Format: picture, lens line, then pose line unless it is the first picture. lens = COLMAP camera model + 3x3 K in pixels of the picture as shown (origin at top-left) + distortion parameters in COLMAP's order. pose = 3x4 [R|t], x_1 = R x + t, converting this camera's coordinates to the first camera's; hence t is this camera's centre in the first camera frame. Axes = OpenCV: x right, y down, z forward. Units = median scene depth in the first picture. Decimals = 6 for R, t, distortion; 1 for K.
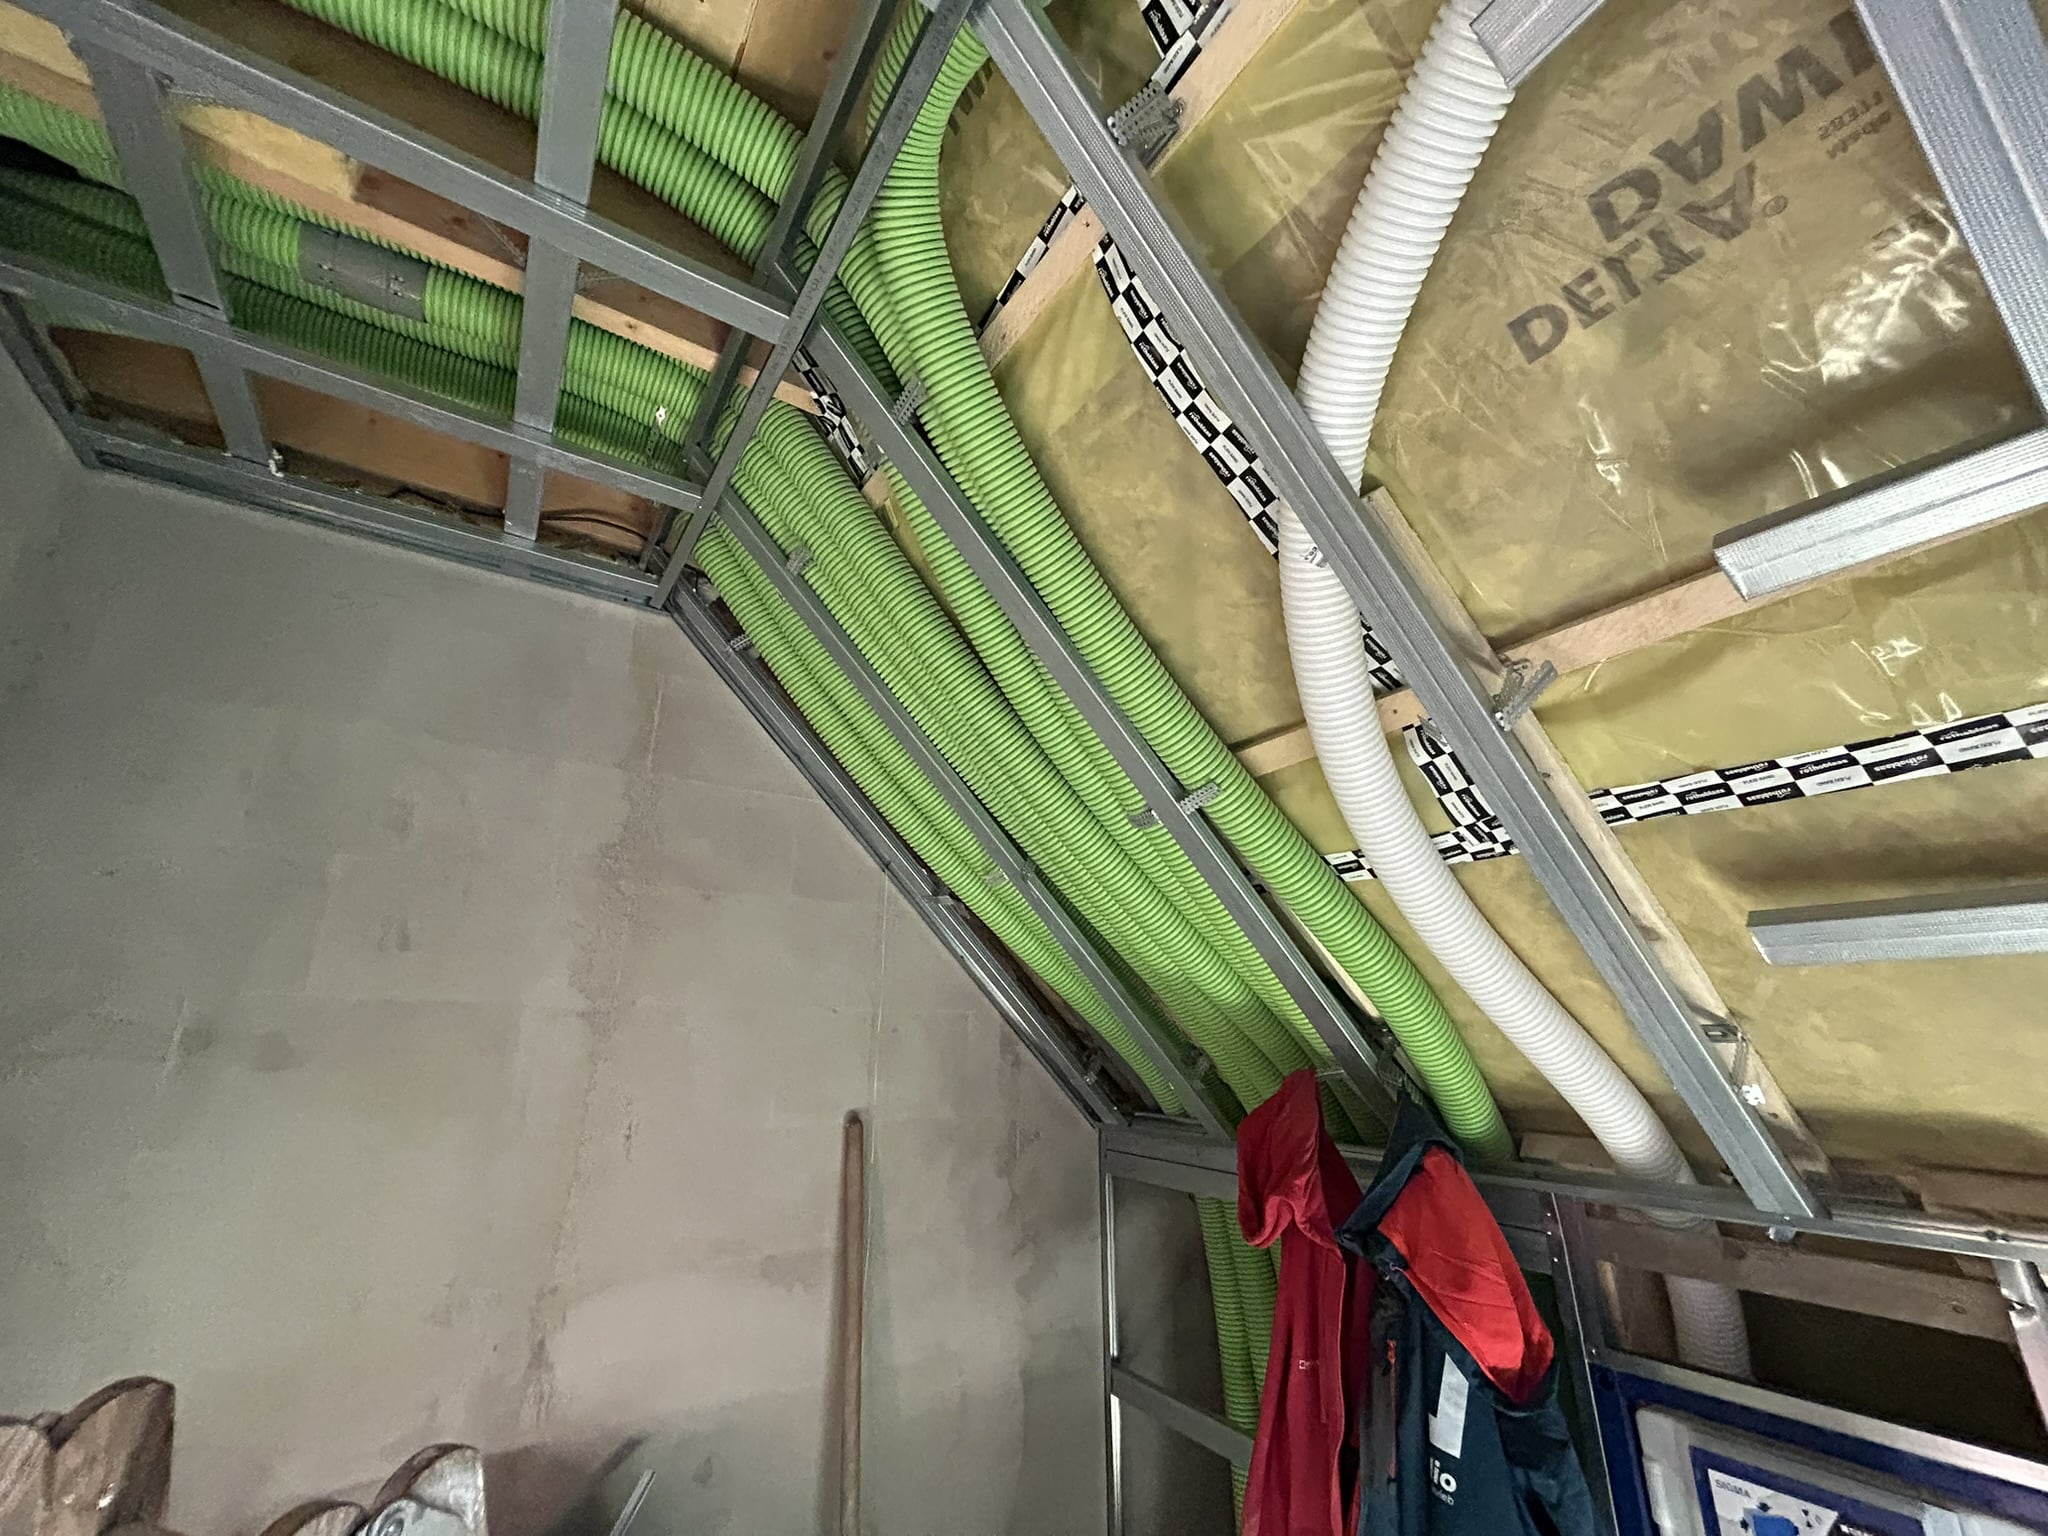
lens RADIAL K [[819.7, 0, 1027.4], [0, 819.7, 765.5], [0, 0, 1]] dist [0.000290, -0.001033]
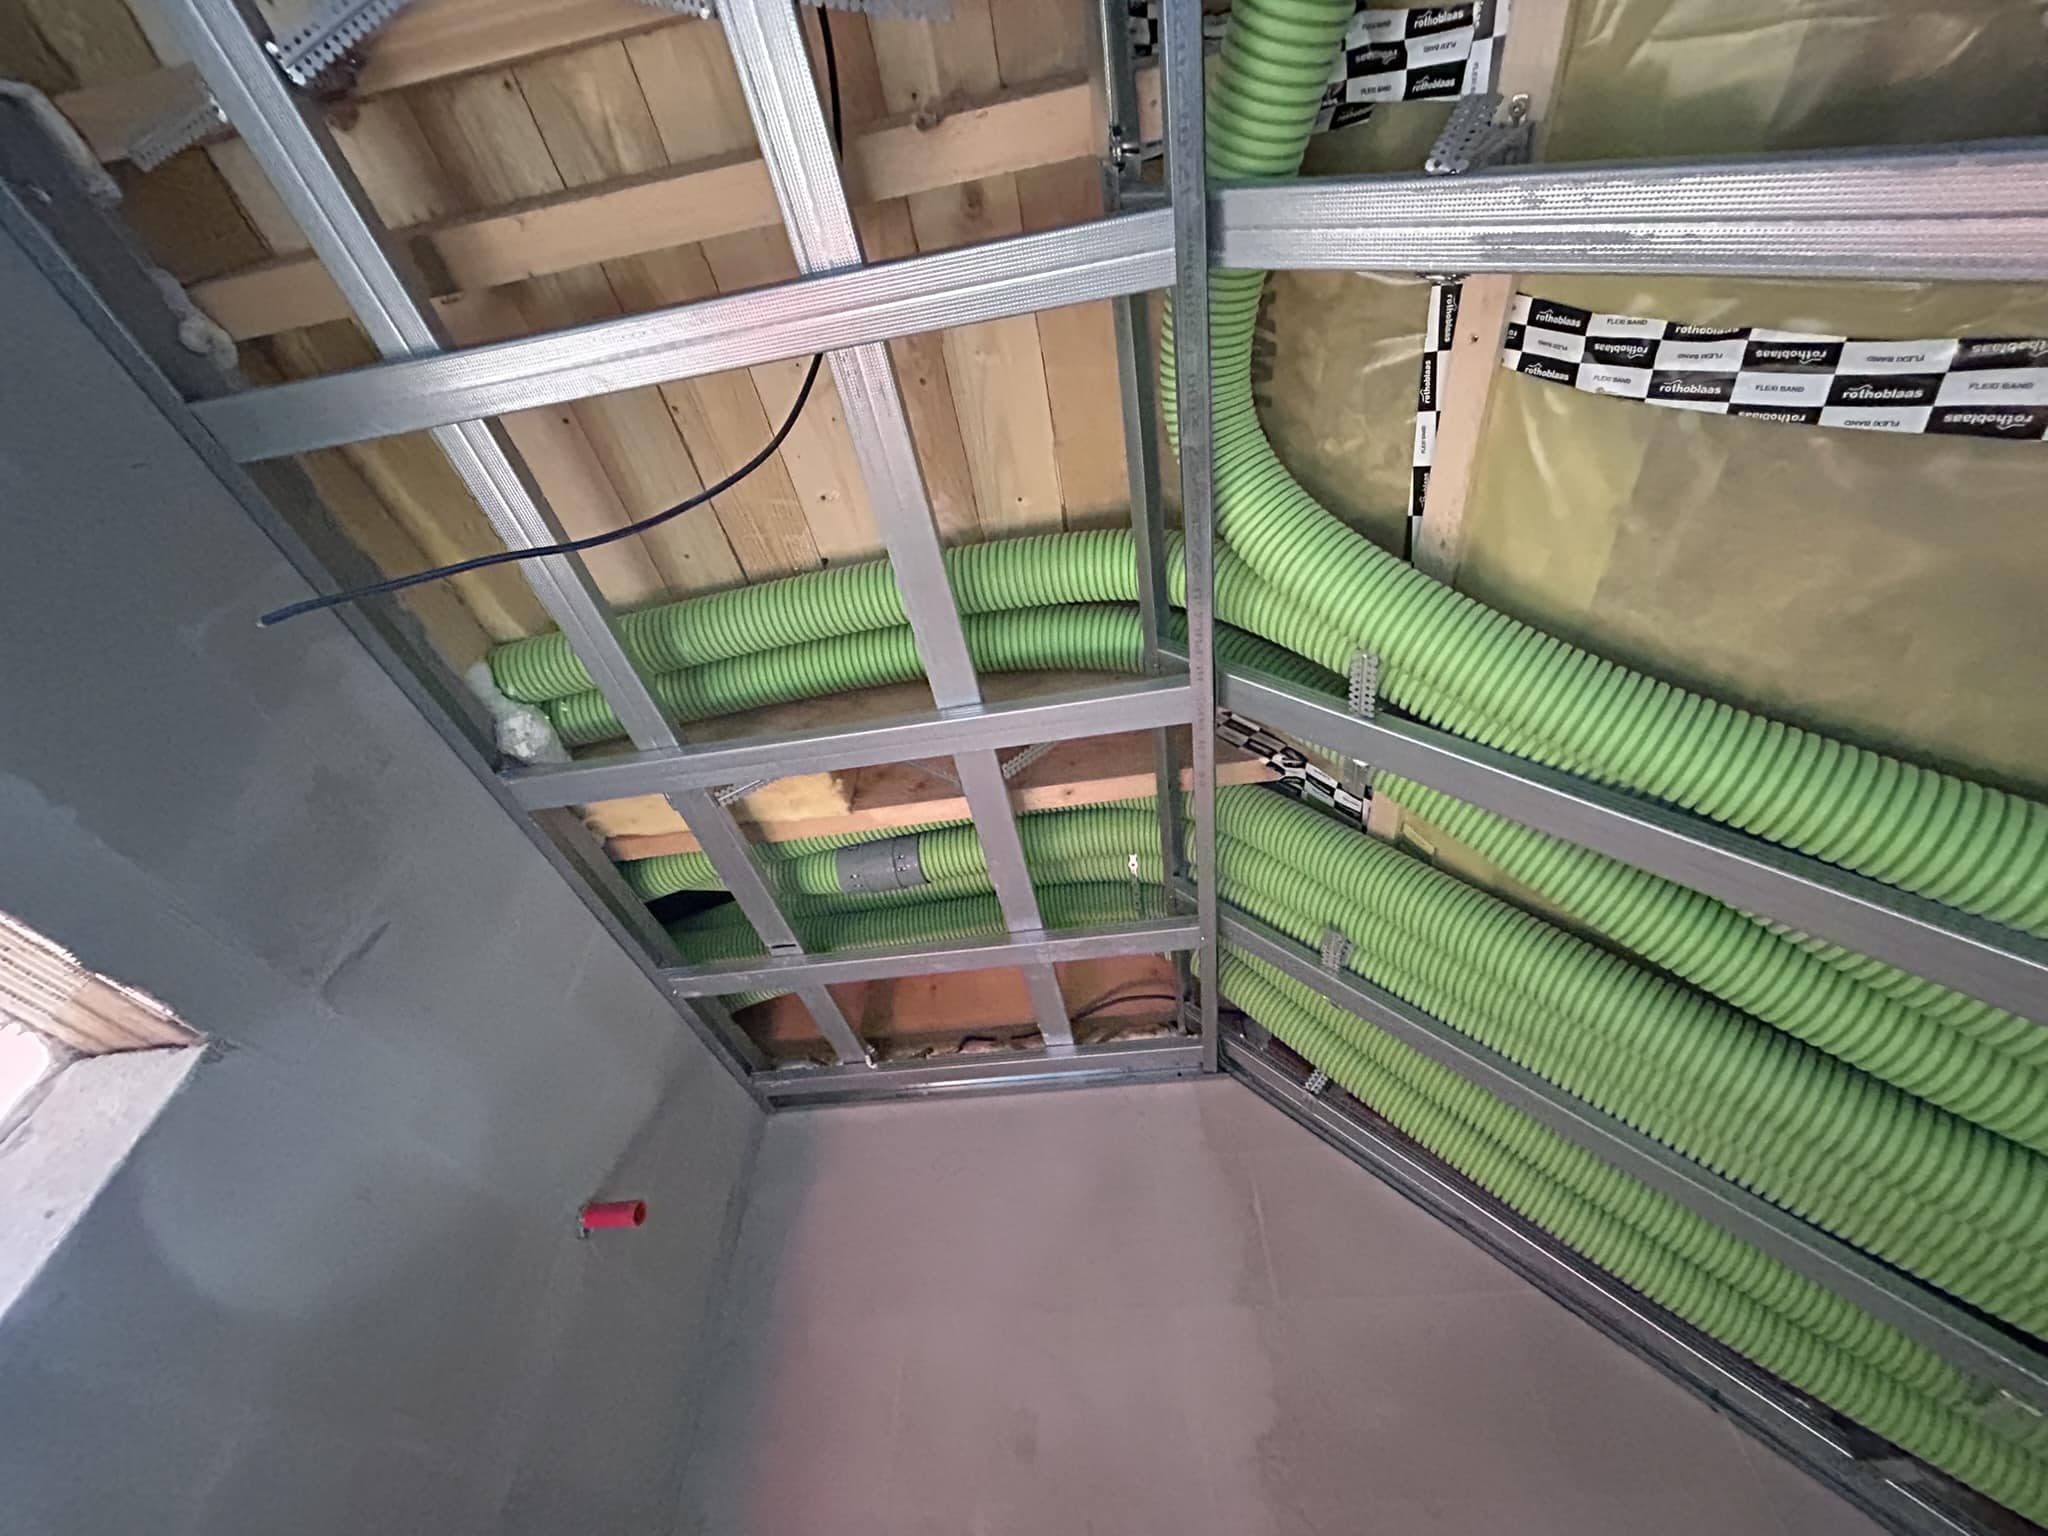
lens RADIAL K [[819.7, 0, 1027.5], [0, 819.7, 748.6], [0, 0, 1]] dist [0.000290, -0.001033]
pose [[0.727255, -0.510813, -0.458443, -0.044533], [0.216854, 0.804717, -0.552635, -0.047104], [0.651210, 0.302492, 0.696006, 0.251993]]
